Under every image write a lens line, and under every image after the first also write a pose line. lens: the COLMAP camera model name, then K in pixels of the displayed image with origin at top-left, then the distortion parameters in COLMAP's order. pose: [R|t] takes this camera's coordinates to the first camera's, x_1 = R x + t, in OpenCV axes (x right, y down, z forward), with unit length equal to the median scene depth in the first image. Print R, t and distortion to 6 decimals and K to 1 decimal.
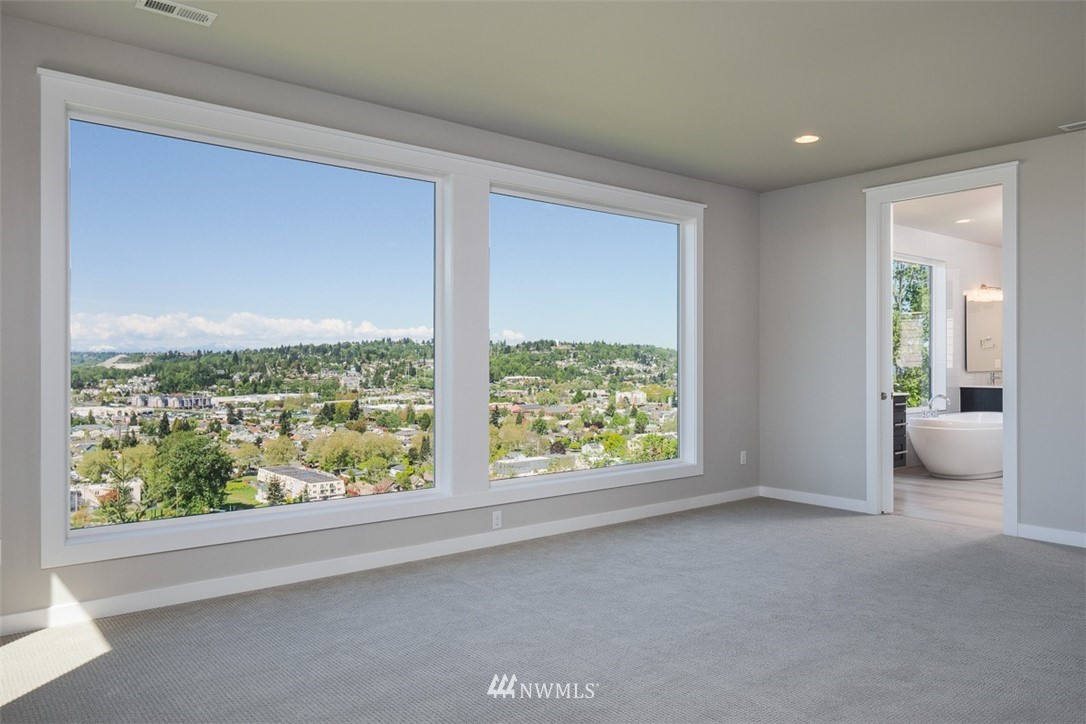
lens RADIAL K [[760.1, 0, 543.0], [0, 760.1, 362.0], [0, 0, 1]] dist [-0.002168, -0.000811]
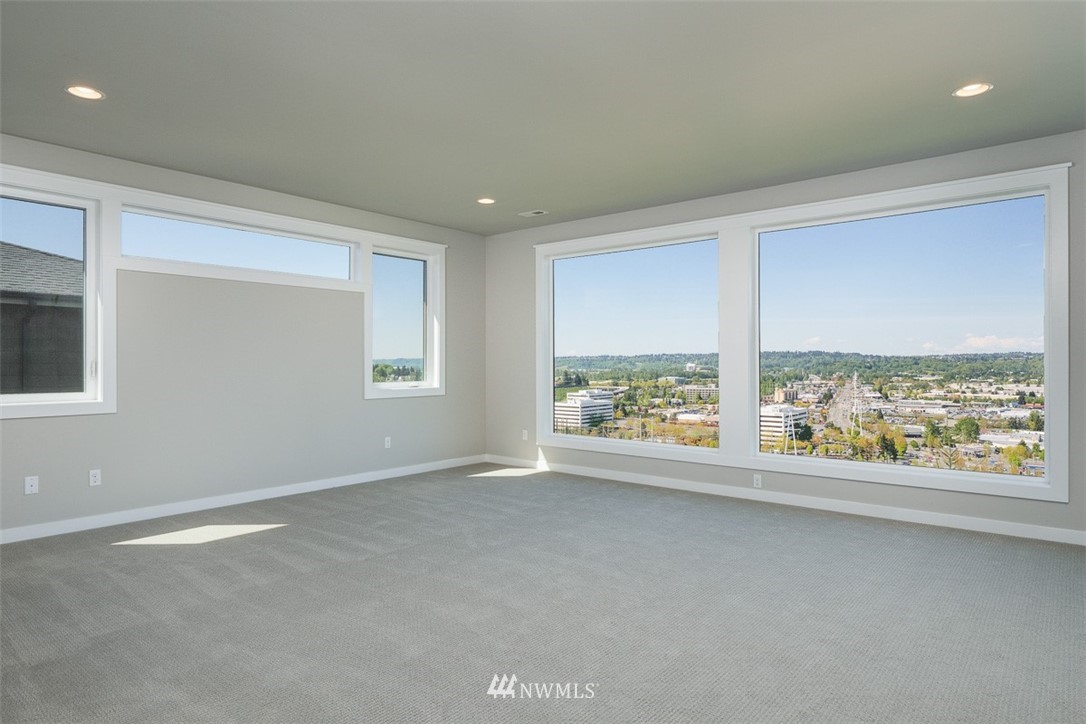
lens RADIAL K [[627.9, 0, 543.0], [0, 627.9, 362.0], [0, 0, 1]] dist [-0.001433, 0.000106]
pose [[0.199672, 0.011011, -0.979801, 0.945326], [0.008068, 0.999884, 0.012881, -0.017432], [0.979830, -0.010477, 0.199560, 0.424482]]
